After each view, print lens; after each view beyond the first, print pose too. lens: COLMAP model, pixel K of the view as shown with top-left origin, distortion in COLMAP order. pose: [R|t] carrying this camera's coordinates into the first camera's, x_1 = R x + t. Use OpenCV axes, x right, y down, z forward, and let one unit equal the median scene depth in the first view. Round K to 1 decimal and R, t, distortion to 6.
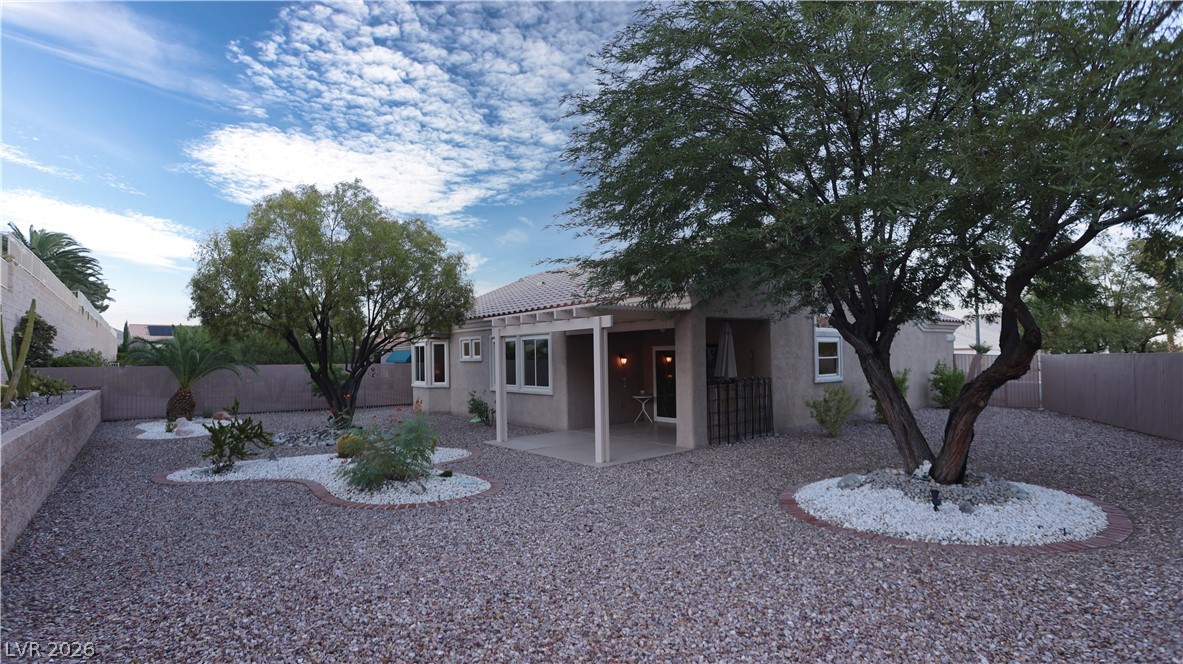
lens RADIAL K [[622.0, 0, 591.5], [0, 622.0, 332.0], [0, 0, 1]] dist [-0.000198, -0.000050]
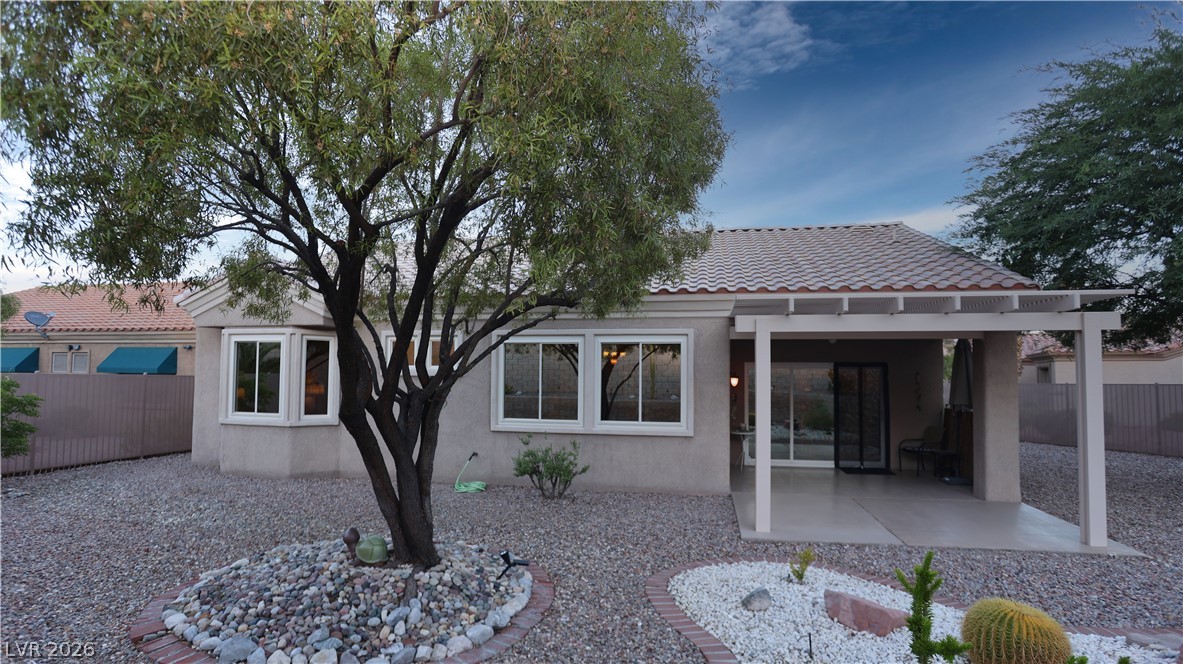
lens RADIAL K [[622.0, 0, 591.5], [0, 622.0, 332.0], [0, 0, 1]] dist [-0.000198, -0.000050]
pose [[0.760083, 0.064442, 0.646623, -0.408580], [-0.049251, 0.997921, -0.041560, 0.023806], [-0.647957, -0.000258, 0.761677, 0.470692]]
